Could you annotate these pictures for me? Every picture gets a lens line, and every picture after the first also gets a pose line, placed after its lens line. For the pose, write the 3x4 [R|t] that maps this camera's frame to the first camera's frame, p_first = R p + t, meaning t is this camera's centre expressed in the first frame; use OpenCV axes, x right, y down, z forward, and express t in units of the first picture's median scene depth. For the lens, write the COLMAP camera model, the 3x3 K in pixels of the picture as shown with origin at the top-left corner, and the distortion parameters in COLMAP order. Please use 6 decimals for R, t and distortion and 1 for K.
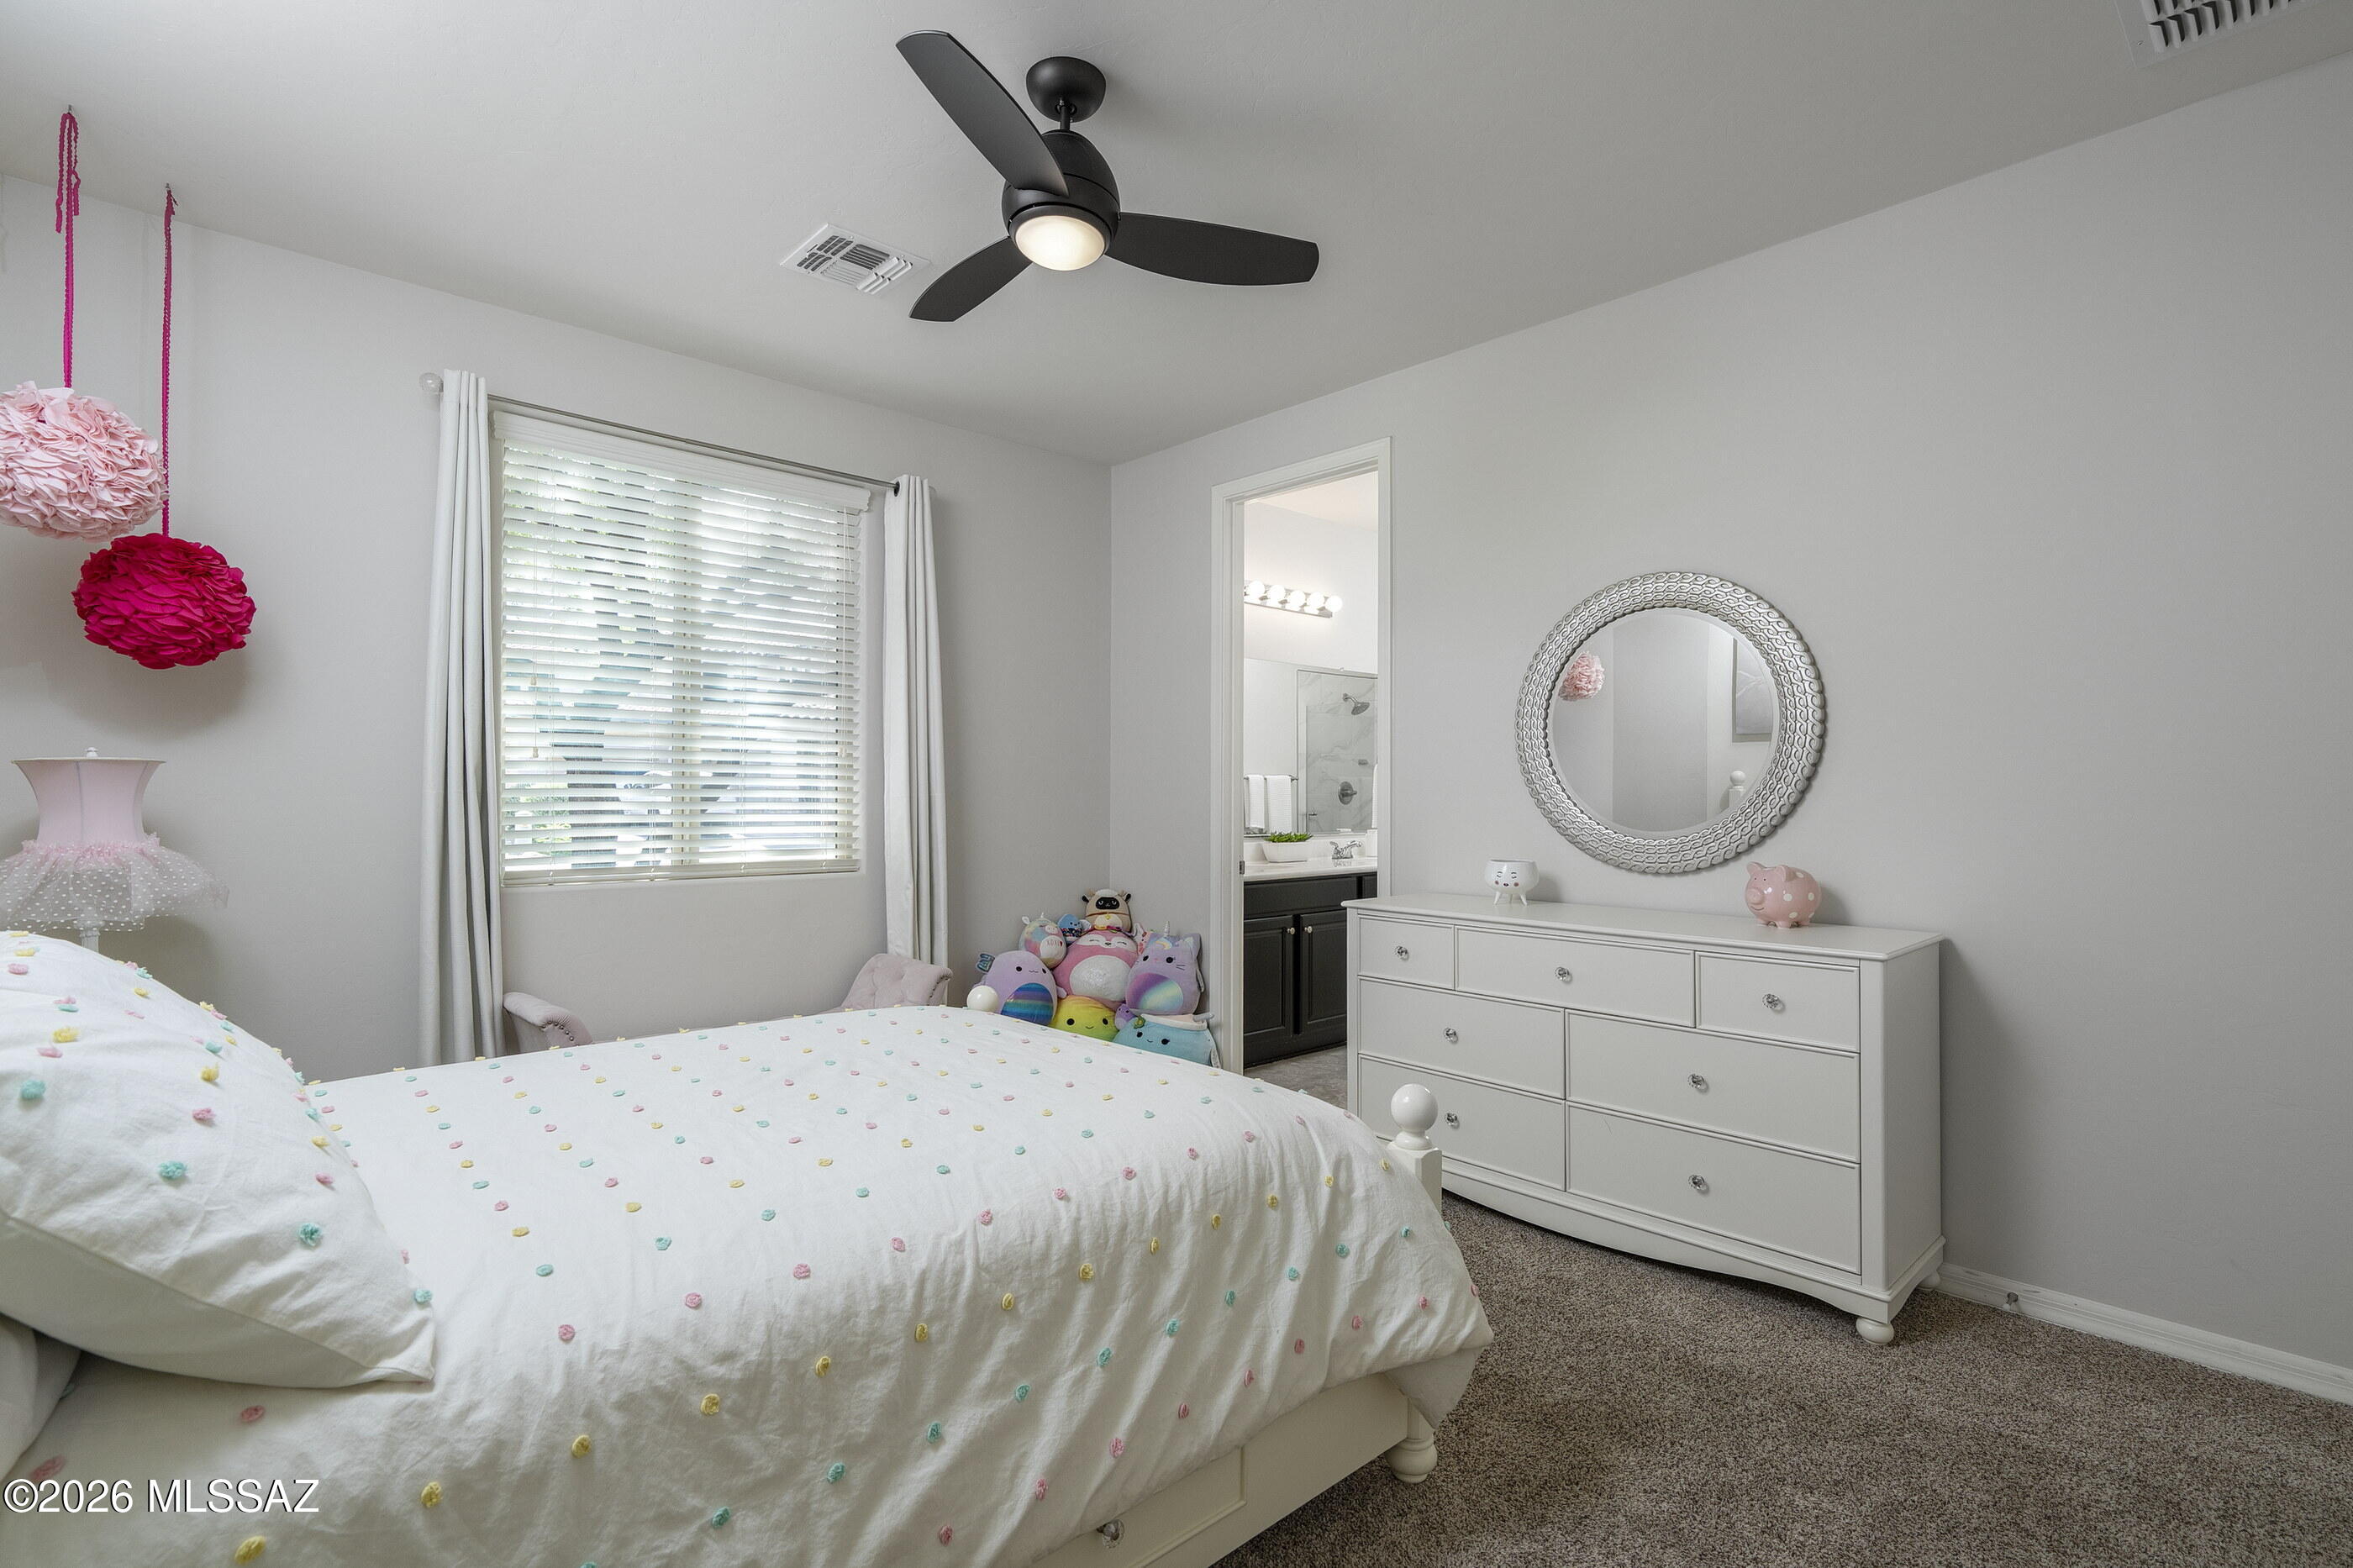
lens RADIAL K [[1127.8, 0, 1181.9], [0, 1127.8, 785.6], [0, 0, 1]] dist [-0.000948, -0.000128]
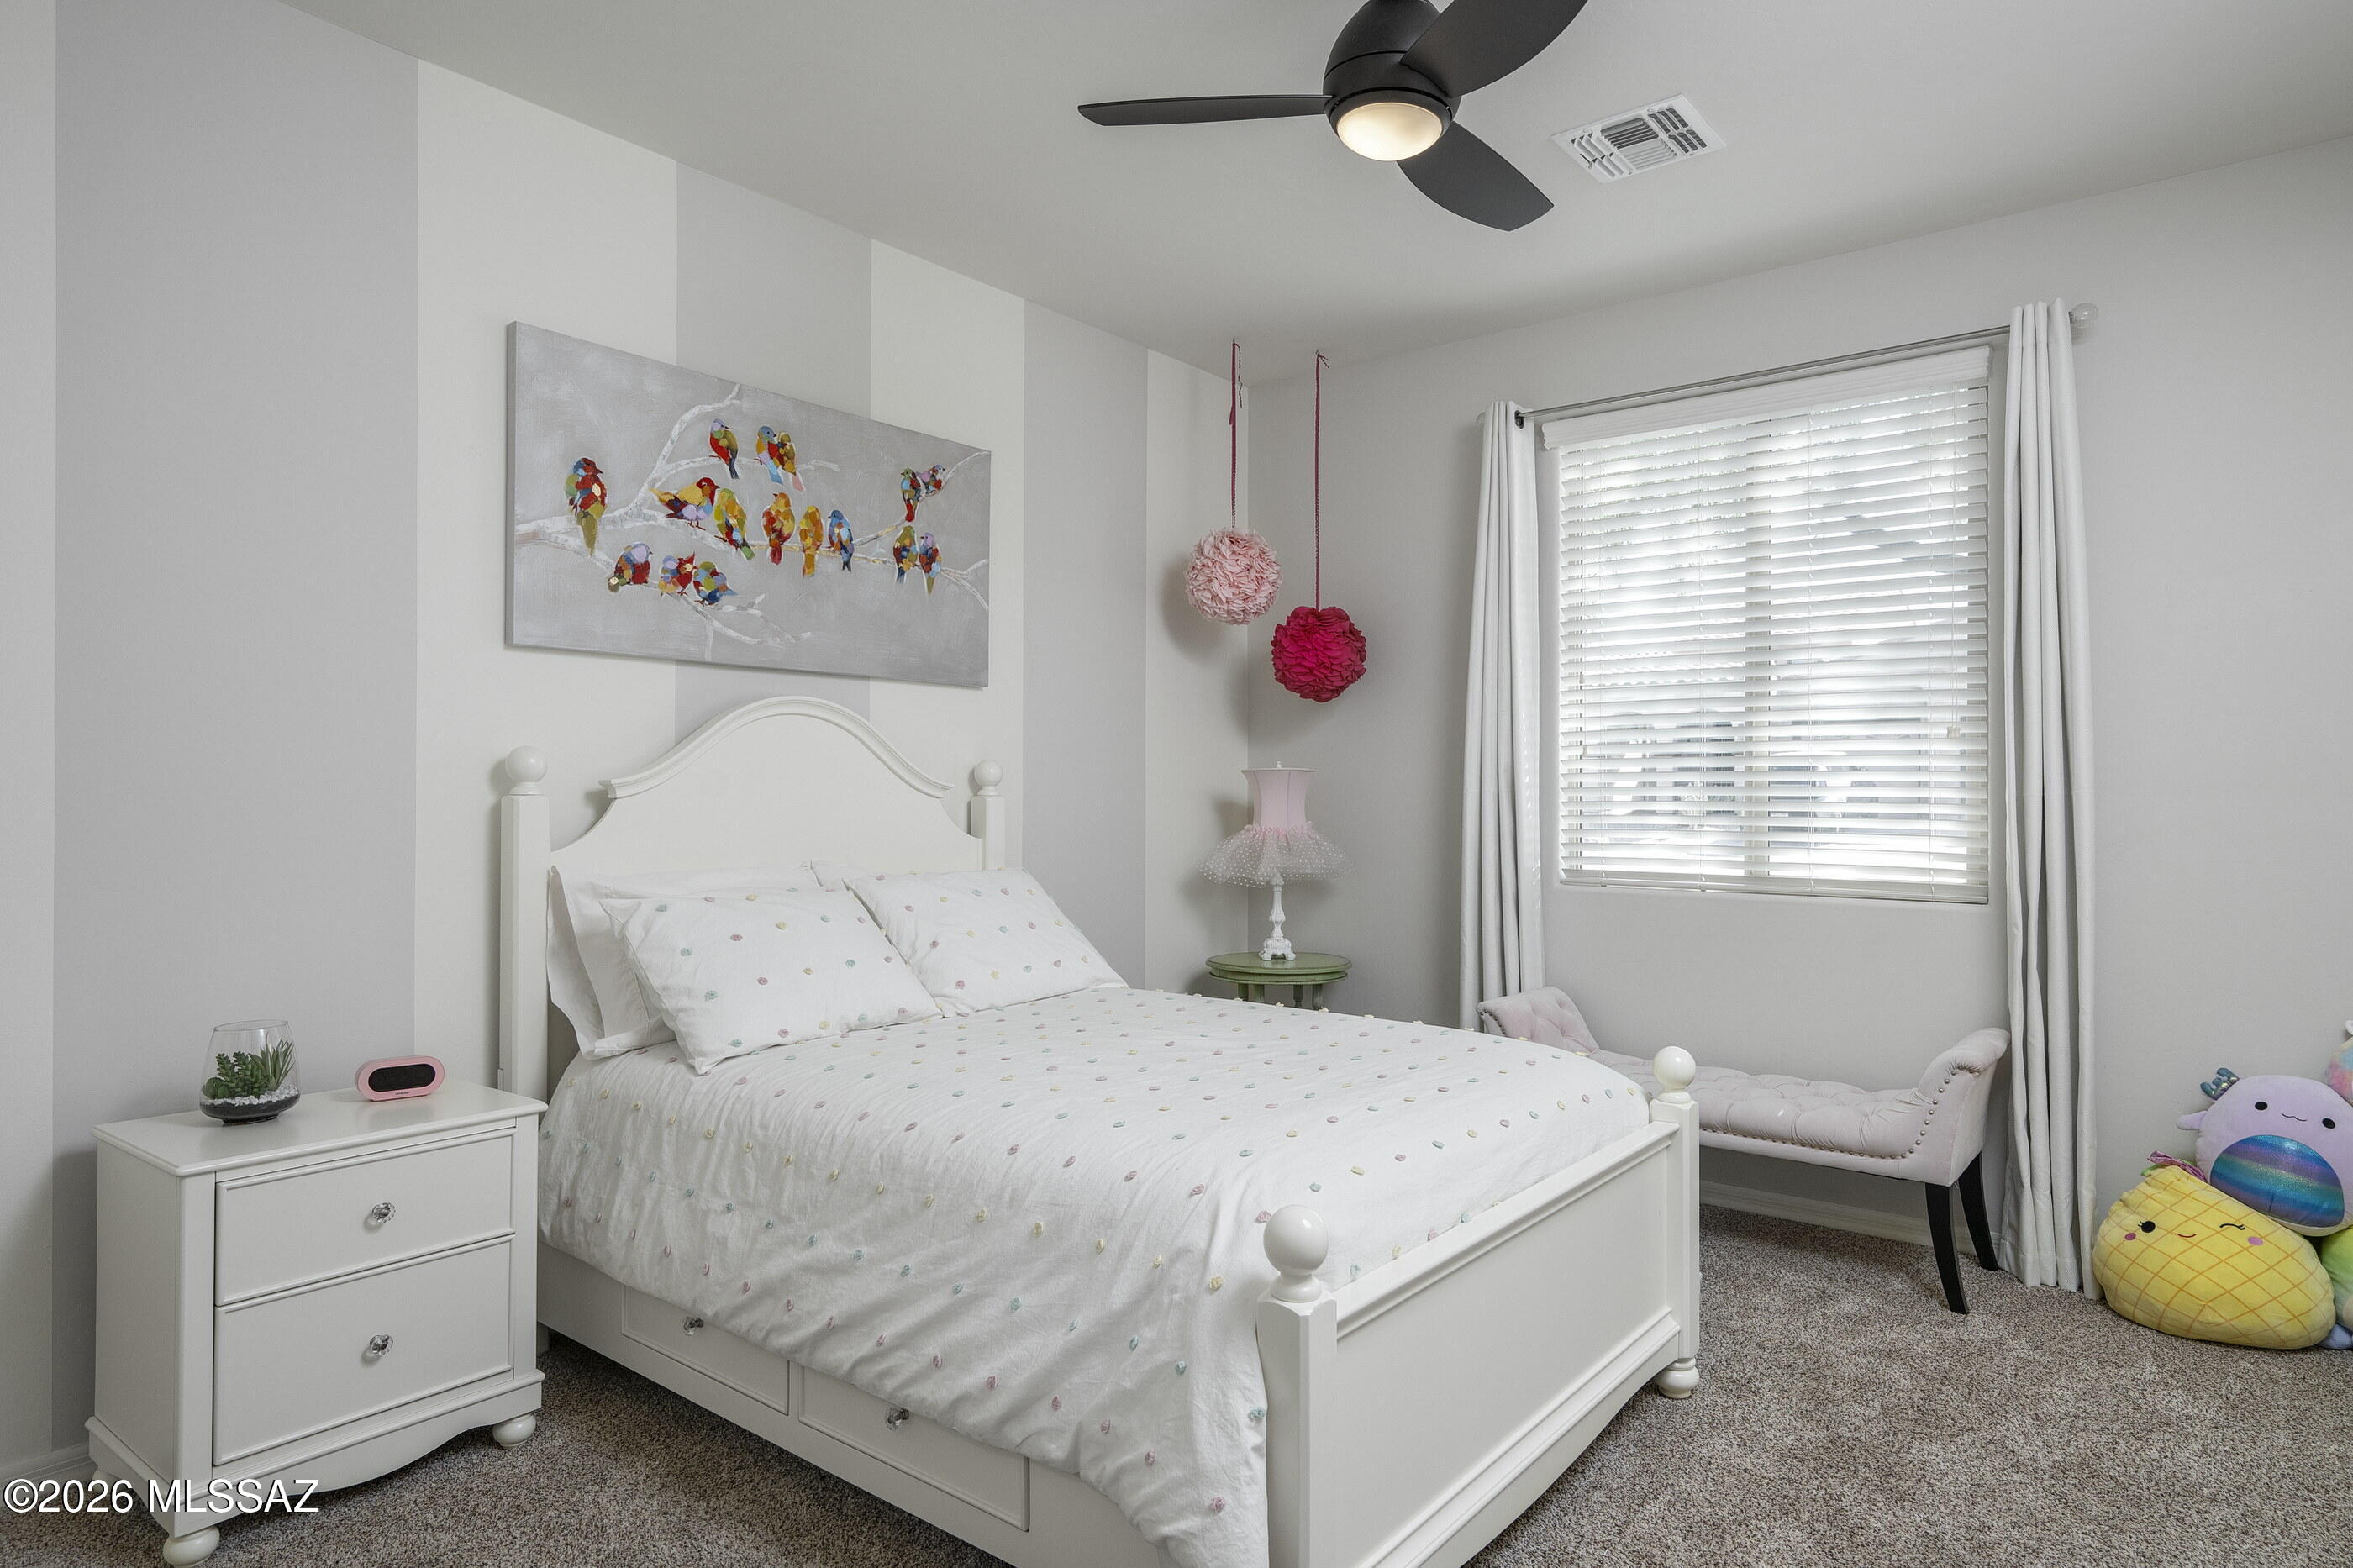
lens RADIAL K [[1361.4, 0, 1176.6], [0, 1361.4, 776.2], [0, 0, 1]] dist [-0.000213, -0.000021]
pose [[0.151736, -0.005867, -0.988404, 0.531166], [0.001313, 0.999983, -0.005734, -0.001050], [0.988420, -0.000427, 0.151742, 0.406801]]
